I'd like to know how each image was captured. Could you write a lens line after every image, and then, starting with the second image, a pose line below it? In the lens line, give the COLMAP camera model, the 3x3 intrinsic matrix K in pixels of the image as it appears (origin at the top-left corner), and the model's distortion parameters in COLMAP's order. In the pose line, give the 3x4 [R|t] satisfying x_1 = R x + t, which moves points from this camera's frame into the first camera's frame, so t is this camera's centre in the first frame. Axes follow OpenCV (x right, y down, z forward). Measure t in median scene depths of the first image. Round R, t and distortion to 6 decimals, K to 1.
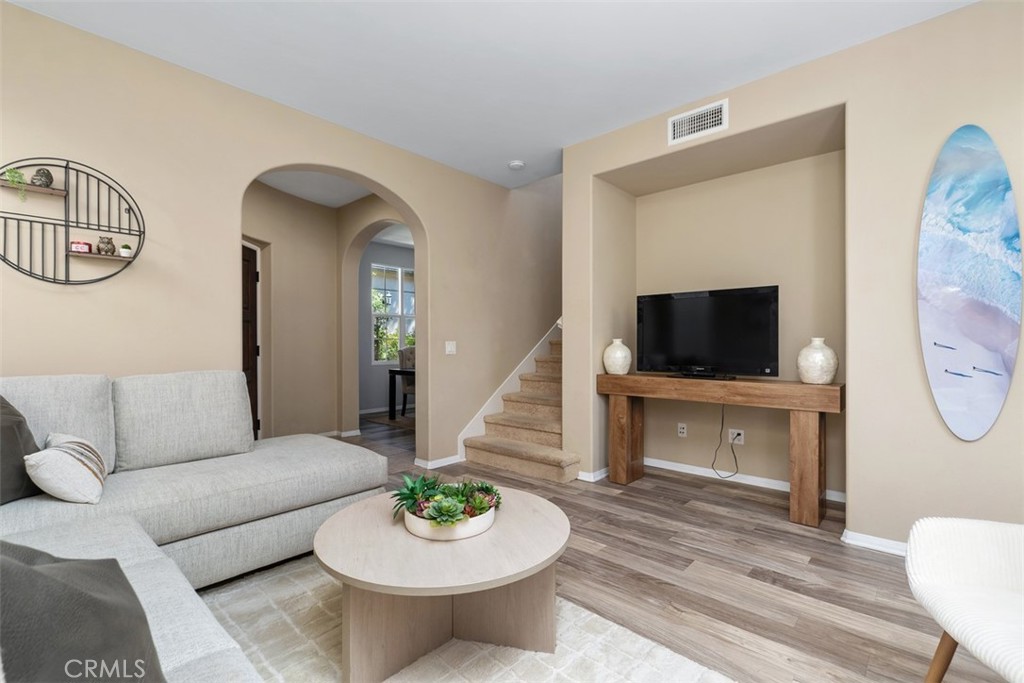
lens RADIAL K [[459.4, 0, 513.0], [0, 459.4, 341.0], [0, 0, 1]] dist [0.004767, -0.000023]
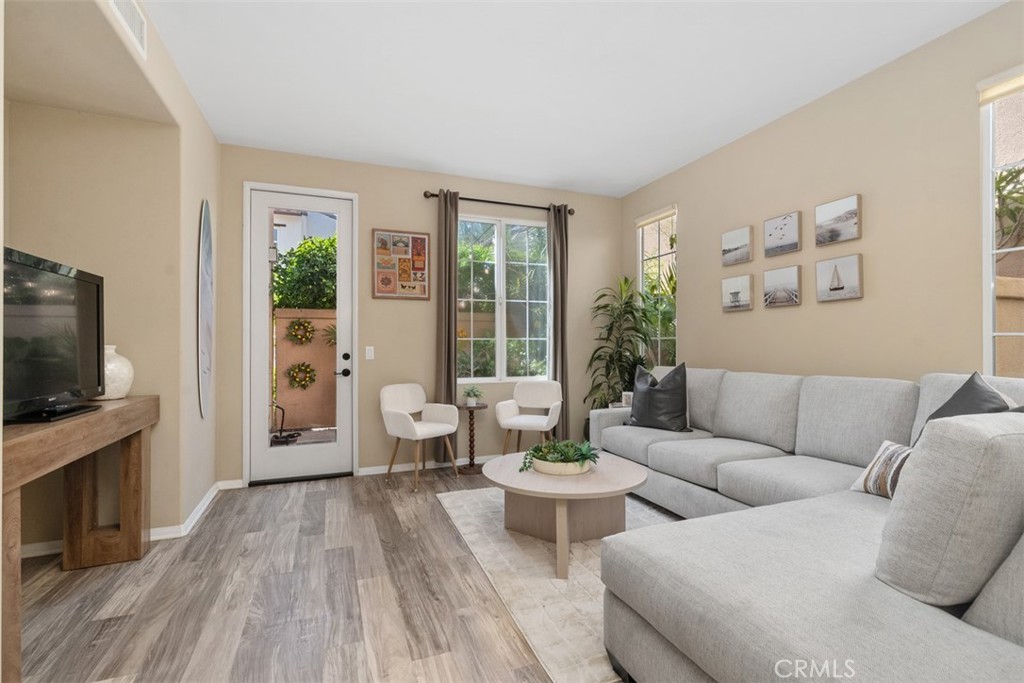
lens RADIAL K [[463.8, 0, 508.3], [0, 463.8, 343.4], [0, 0, 1]] dist [0.006090, -0.000079]
pose [[-0.893215, 0.005393, 0.449597, -0.453357], [0.001516, 0.999959, -0.008982, -0.002595], [-0.449627, -0.007341, -0.893186, 1.651298]]
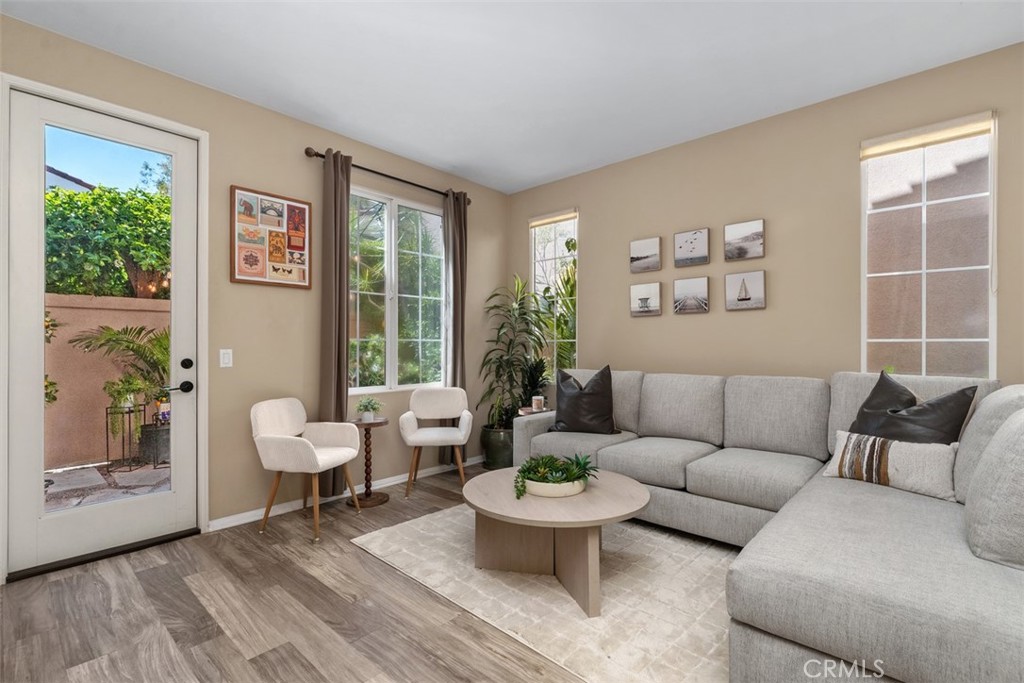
lens RADIAL K [[469.7, 0, 513.5], [0, 469.7, 347.1], [0, 0, 1]] dist [0.004656, -0.000319]
pose [[-0.999988, 0.001153, 0.004739, -0.021231], [0.001139, 0.999995, -0.003016, -0.007780], [-0.004742, -0.003010, -0.999984, 1.596782]]
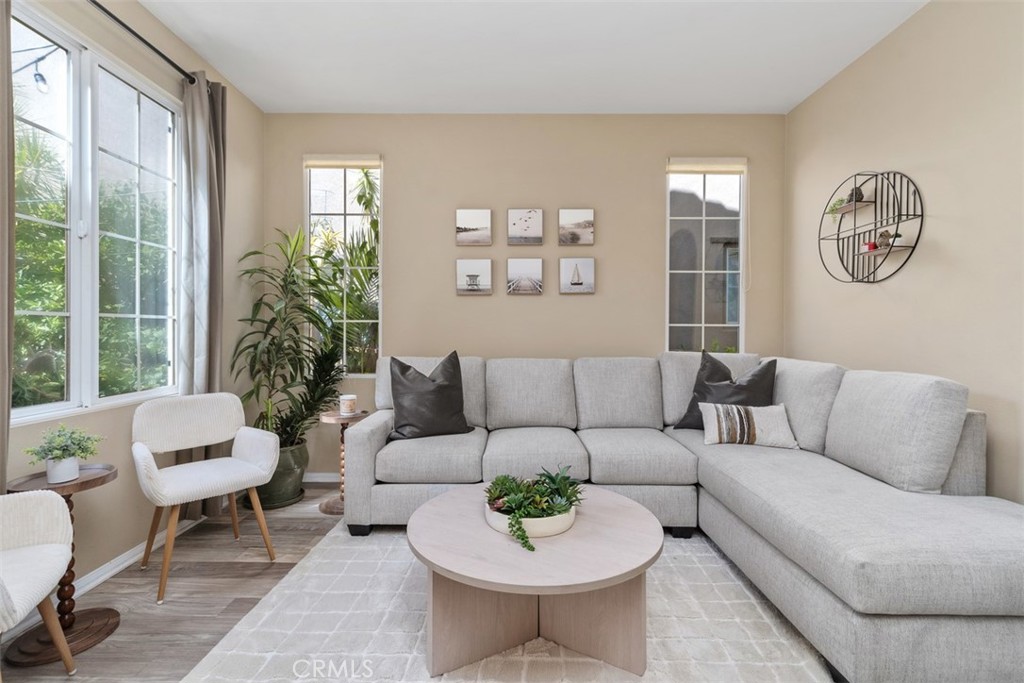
lens RADIAL K [[465.0, 0, 510.5], [0, 465.0, 334.4], [0, 0, 1]] dist [0.004813, -0.000478]
pose [[-0.746418, 0.003662, -0.665468, 0.377151], [-0.000754, 0.999980, 0.006348, -0.007029], [0.665477, 0.005240, -0.746400, 1.156233]]
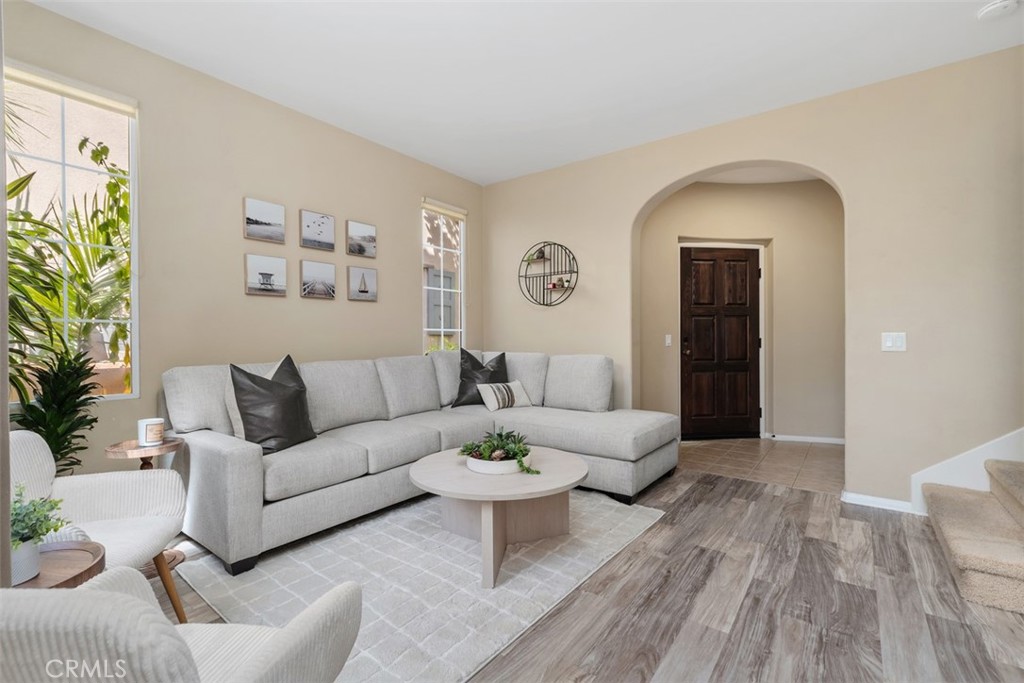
lens RADIAL K [[459.4, 0, 513.0], [0, 459.4, 341.0], [0, 0, 1]] dist [0.004767, -0.000023]
pose [[0.092678, 0.007303, -0.995669, 0.838480], [0.008596, 0.999930, 0.008134, 0.004813], [0.995659, -0.009313, 0.092609, 0.617442]]
